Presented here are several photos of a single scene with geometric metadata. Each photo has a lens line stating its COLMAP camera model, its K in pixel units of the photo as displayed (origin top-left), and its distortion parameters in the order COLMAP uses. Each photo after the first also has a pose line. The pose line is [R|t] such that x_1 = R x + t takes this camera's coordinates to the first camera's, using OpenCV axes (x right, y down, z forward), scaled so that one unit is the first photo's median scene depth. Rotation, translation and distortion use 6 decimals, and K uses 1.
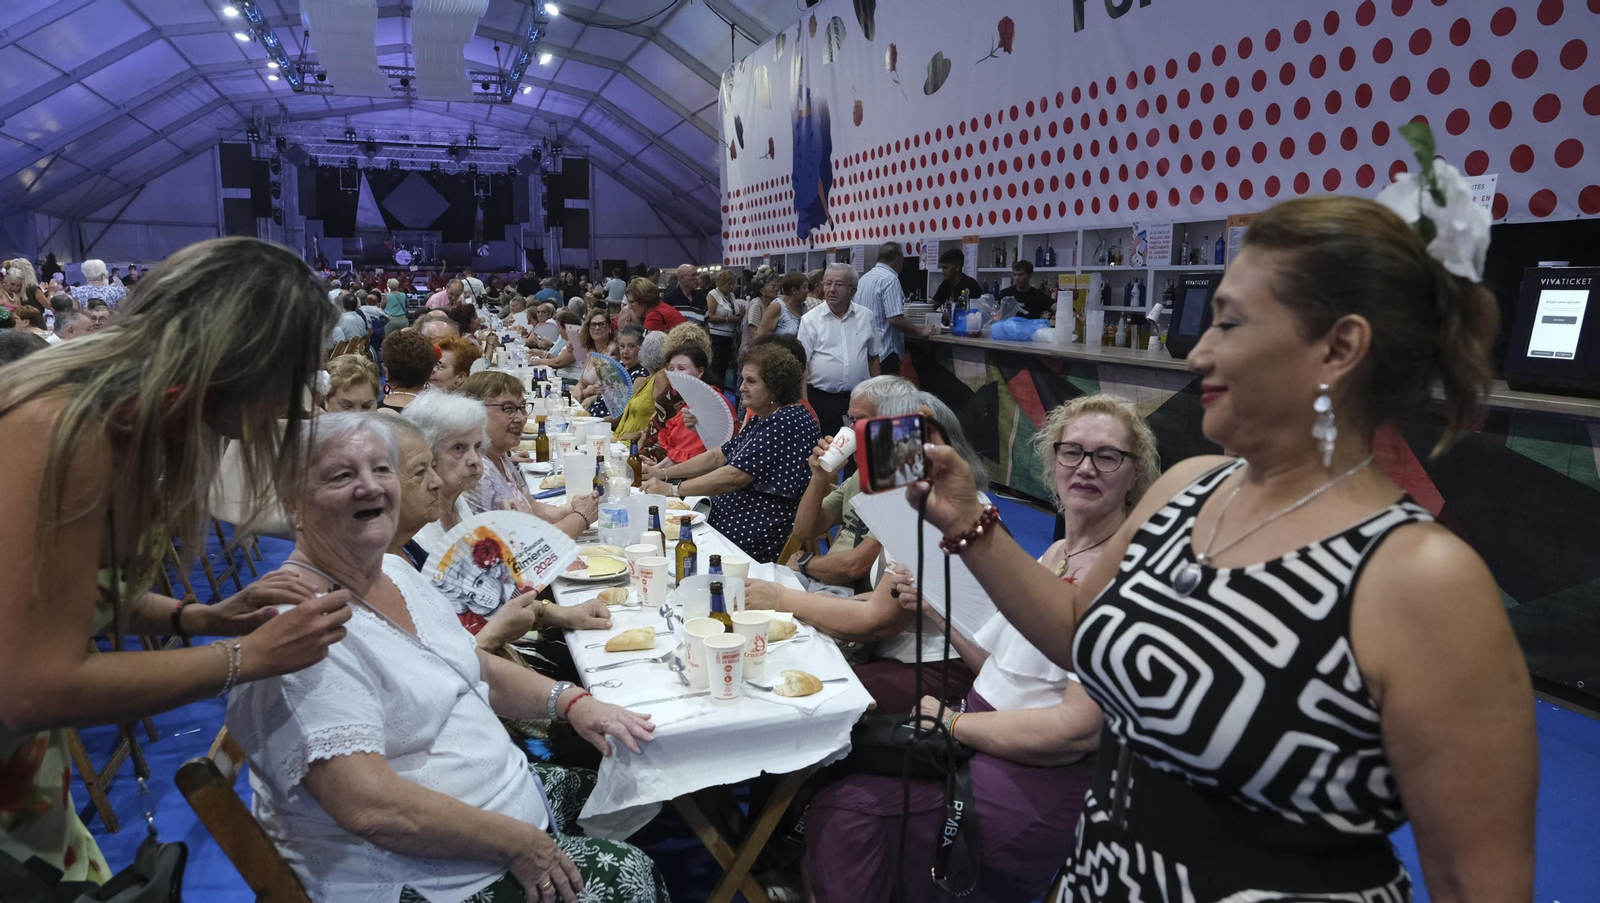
lens RADIAL K [[1091.6, 0, 805.2], [0, 1091.6, 438.7], [0, 0, 1]] dist [-0.022800, 0.006148]
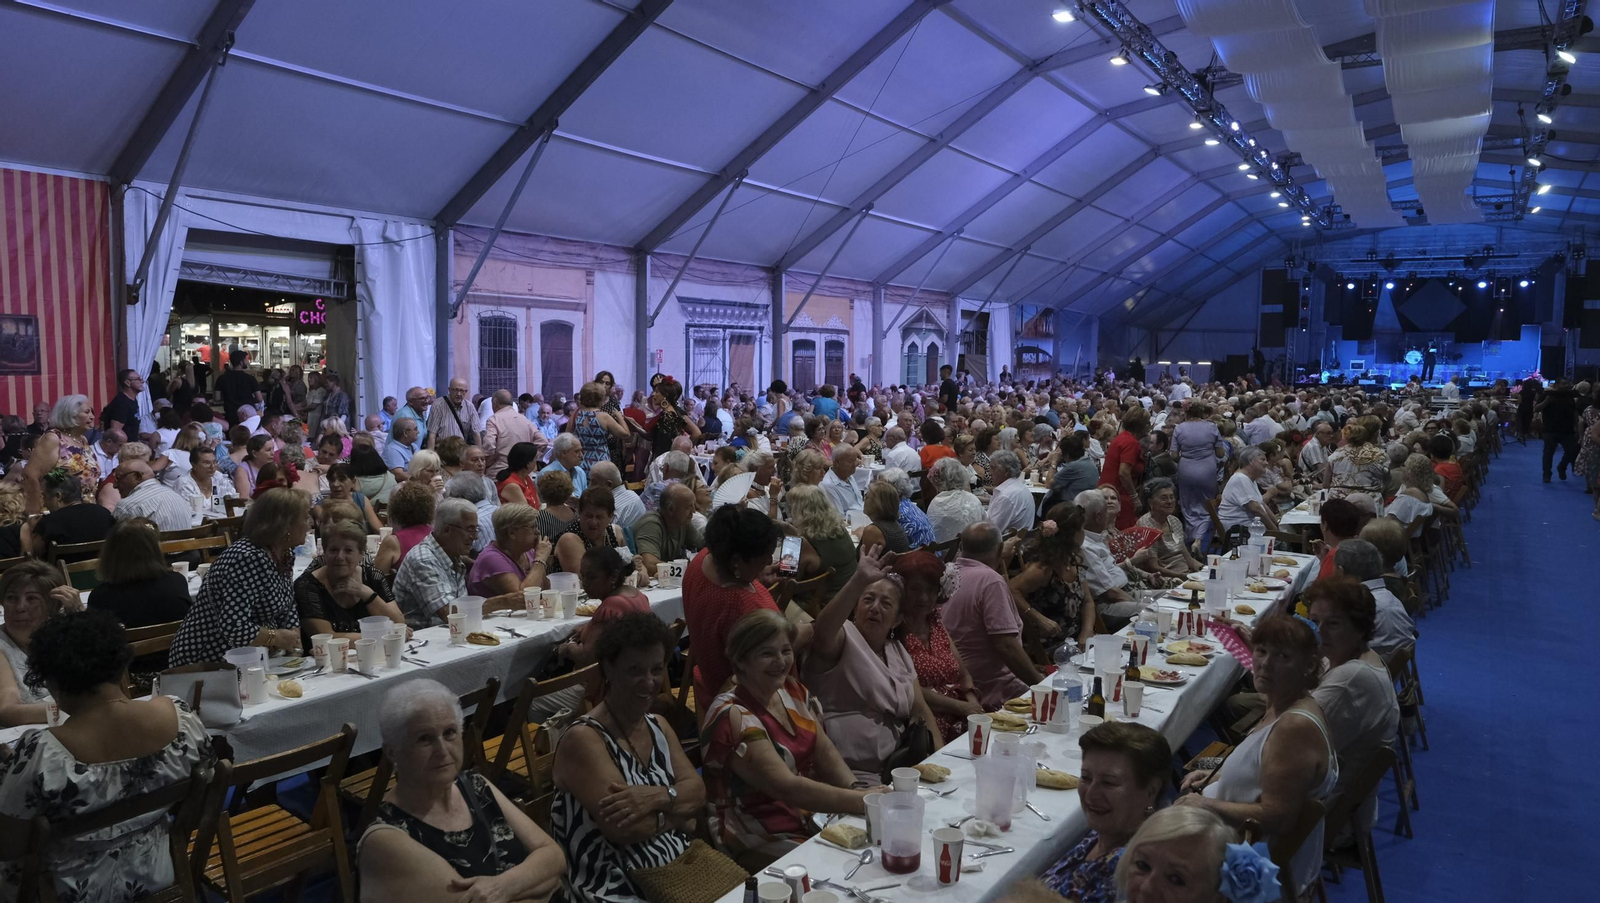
lens RADIAL K [[1091.6, 0, 806.4], [0, 1091.6, 461.4], [0, 0, 1]] dist [-0.022800, 0.006148]
pose [[0.633872, 0.068006, -0.770443, 0.133518], [-0.112867, 0.993597, -0.005156, 0.020115], [0.765159, 0.090226, 0.637488, -0.231626]]
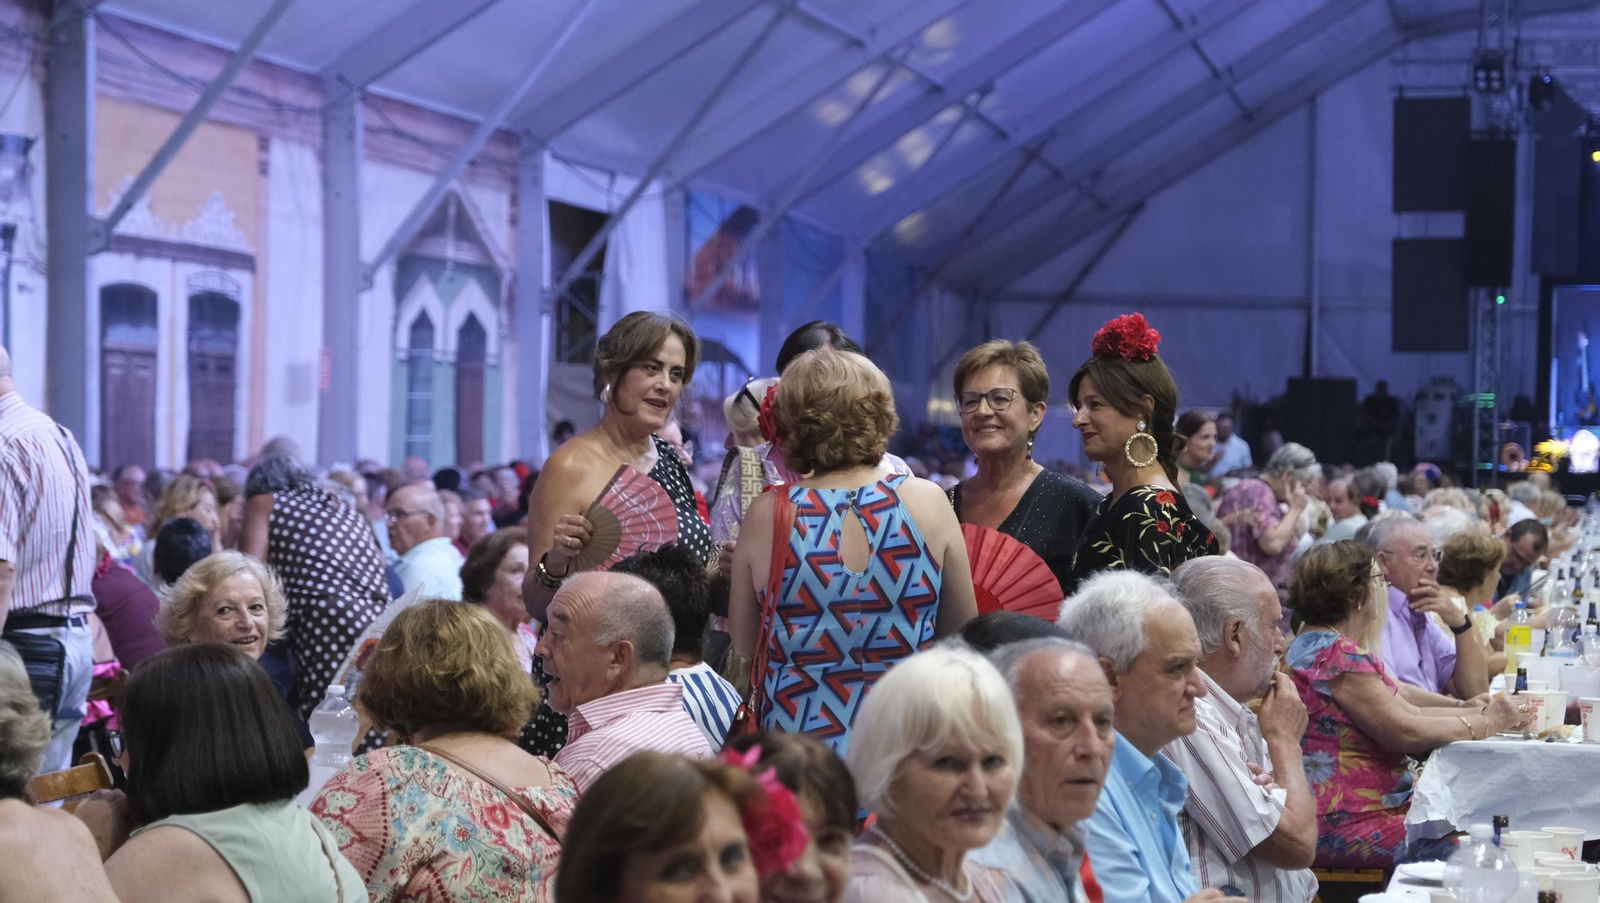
lens RADIAL K [[3764.5, 0, 798.5], [0, 3764.5, 452.6], [0, 0, 1]] dist [0.086835, 0.000000]
pose [[0.860954, 0.003767, -0.508669, -0.045112], [-0.076266, 0.989625, -0.121757, 0.035369], [0.502933, 0.143622, 0.852309, -0.262618]]
